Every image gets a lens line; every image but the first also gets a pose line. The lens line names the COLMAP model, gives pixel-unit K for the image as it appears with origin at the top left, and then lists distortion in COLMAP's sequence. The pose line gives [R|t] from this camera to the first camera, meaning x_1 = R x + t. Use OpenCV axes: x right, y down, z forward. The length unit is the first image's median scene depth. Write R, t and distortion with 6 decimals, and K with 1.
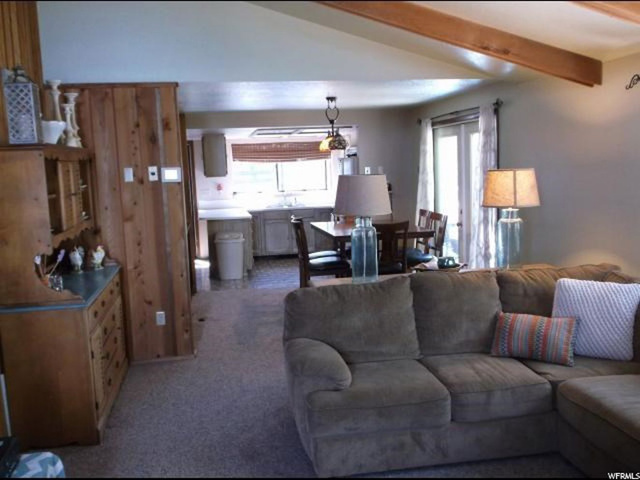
lens RADIAL K [[626.0, 0, 320.0], [0, 626.0, 240.0], [0, 0, 1]] dist [0.002025, 0.002738]
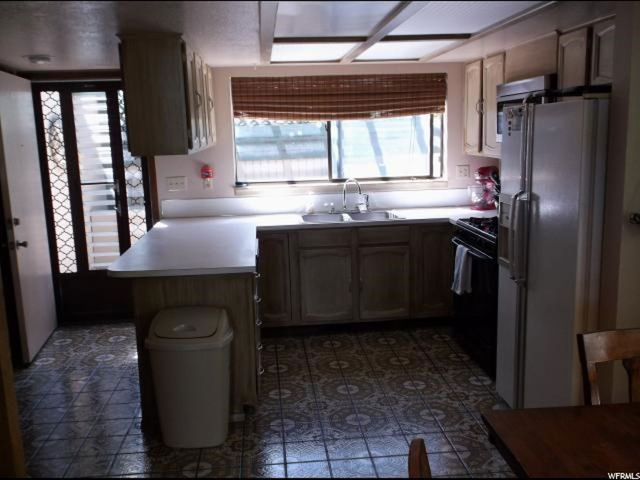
lens RADIAL K [[626.0, 0, 320.0], [0, 626.0, 240.0], [0, 0, 1]] dist [0.002025, 0.002738]
pose [[0.996421, 0.025697, -0.080528, -0.036563], [-0.020868, 0.997965, 0.060251, -0.063716], [0.081912, -0.058355, 0.994930, 0.542818]]
